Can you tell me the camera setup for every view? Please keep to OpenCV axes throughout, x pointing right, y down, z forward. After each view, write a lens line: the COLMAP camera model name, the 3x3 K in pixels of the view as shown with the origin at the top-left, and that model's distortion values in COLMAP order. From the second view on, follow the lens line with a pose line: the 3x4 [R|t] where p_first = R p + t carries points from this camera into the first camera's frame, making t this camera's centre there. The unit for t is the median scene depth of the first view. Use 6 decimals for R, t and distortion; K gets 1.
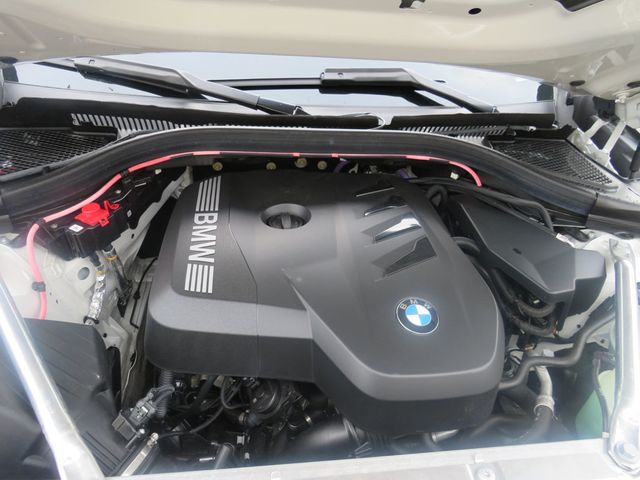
lens RADIAL K [[461.6, 0, 313.0], [0, 461.6, 241.5], [0, 0, 1]] dist [-0.048920, 0.034411]
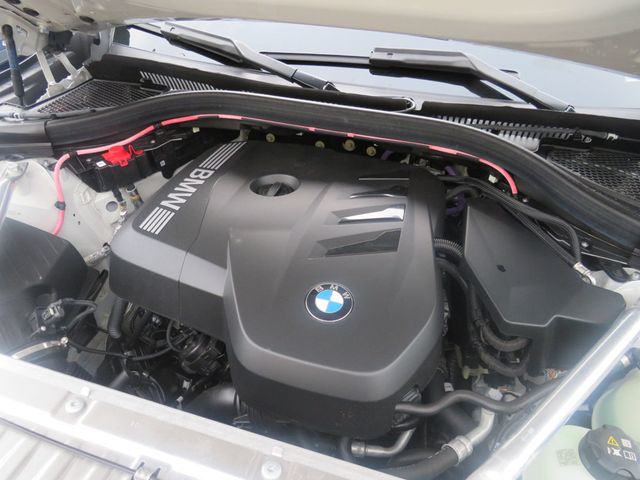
lens RADIAL K [[461.6, 0, 313.0], [0, 461.6, 241.5], [0, 0, 1]] dist [-0.048920, 0.034411]
pose [[0.914208, 0.201523, -0.351585, 0.364474], [-0.202088, 0.978723, 0.035510, 0.011694], [0.351261, 0.038587, 0.935482, 0.088331]]
